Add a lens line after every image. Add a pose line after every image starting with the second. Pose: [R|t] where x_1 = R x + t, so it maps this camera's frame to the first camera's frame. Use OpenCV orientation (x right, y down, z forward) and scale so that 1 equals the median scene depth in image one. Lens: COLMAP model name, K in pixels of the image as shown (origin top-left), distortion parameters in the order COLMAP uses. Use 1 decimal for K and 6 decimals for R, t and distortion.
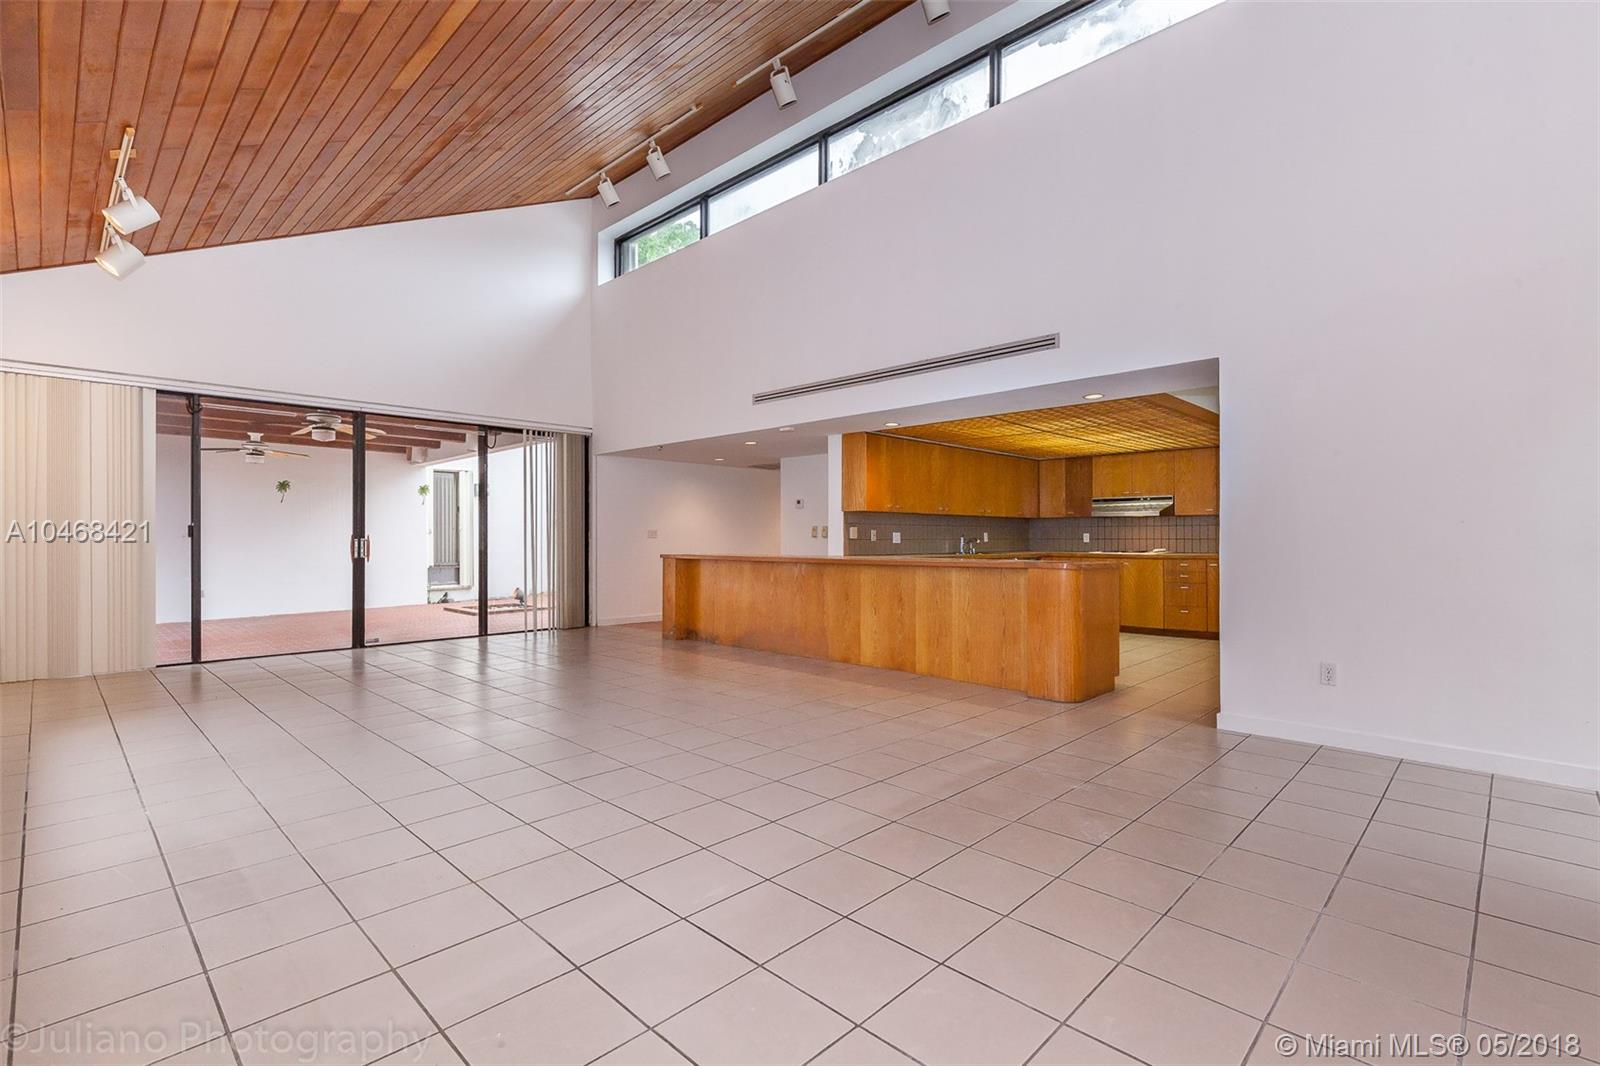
lens RADIAL K [[730.4, 0, 824.7], [0, 730.4, 538.6], [0, 0, 1]] dist [-0.001295, -0.001371]
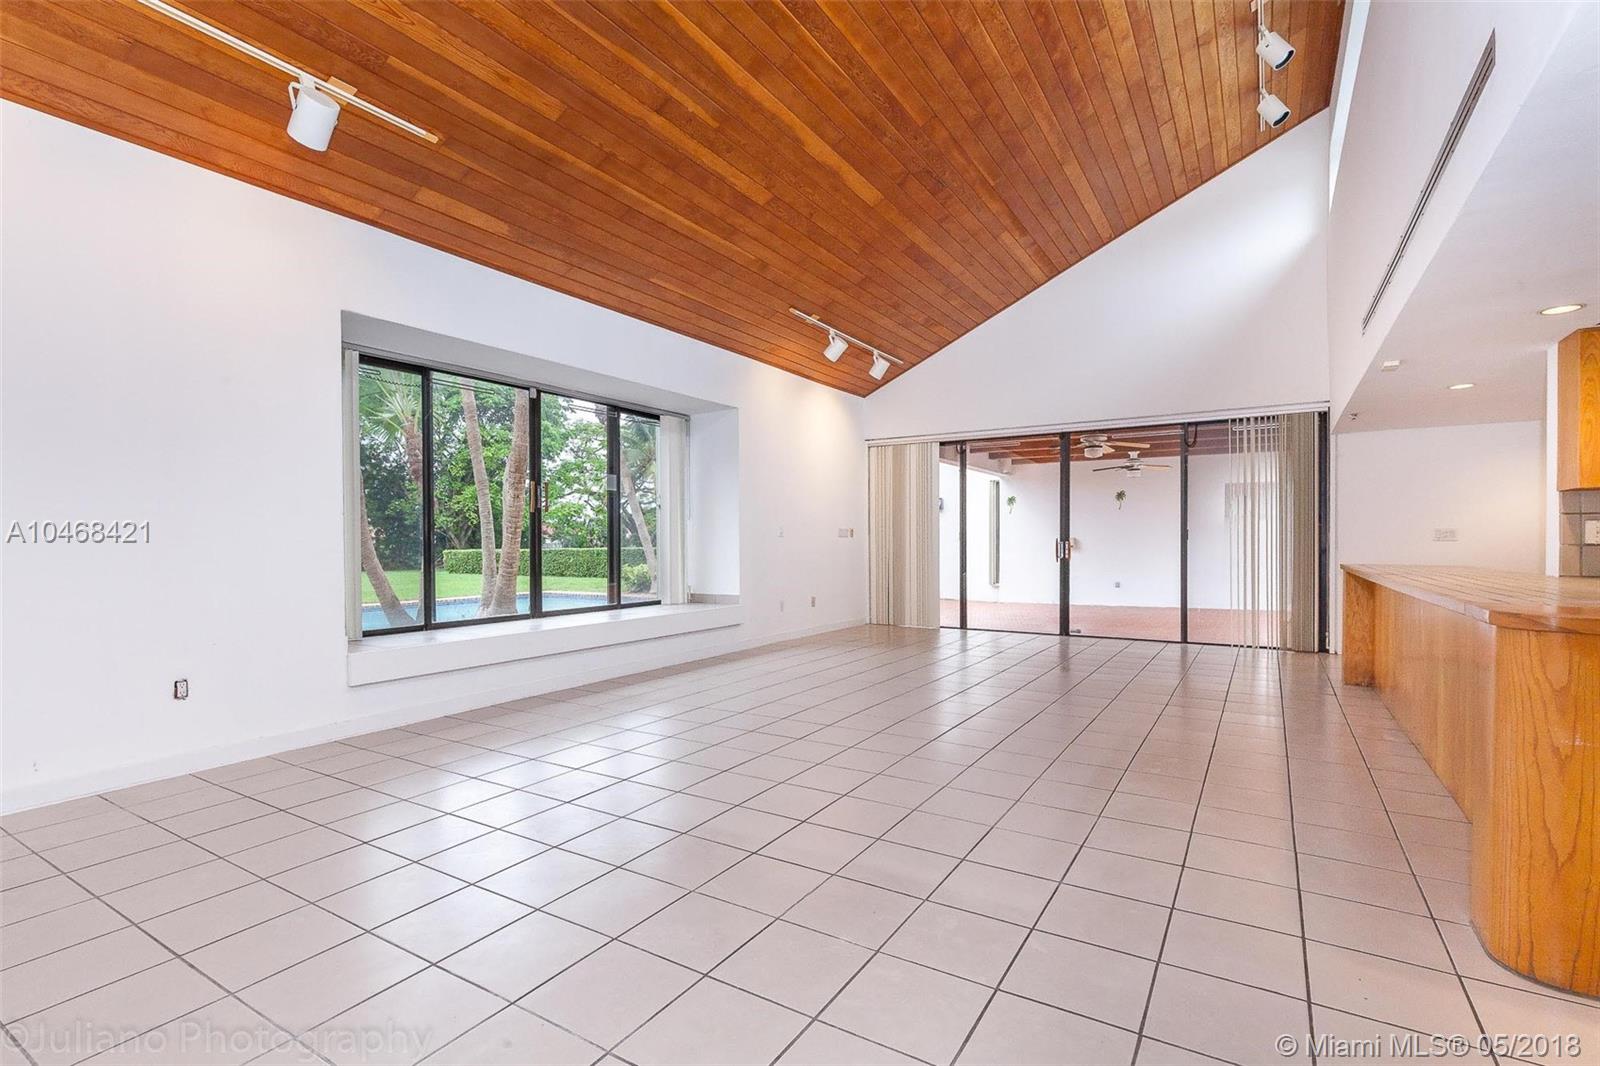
lens RADIAL K [[730.4, 0, 824.7], [0, 730.4, 538.6], [0, 0, 1]] dist [-0.001295, -0.001371]
pose [[0.212568, -0.001256, -0.977146, 0.411982], [0.003773, 0.999993, -0.000465, -0.005390], [0.977139, -0.003588, 0.212571, 0.377477]]
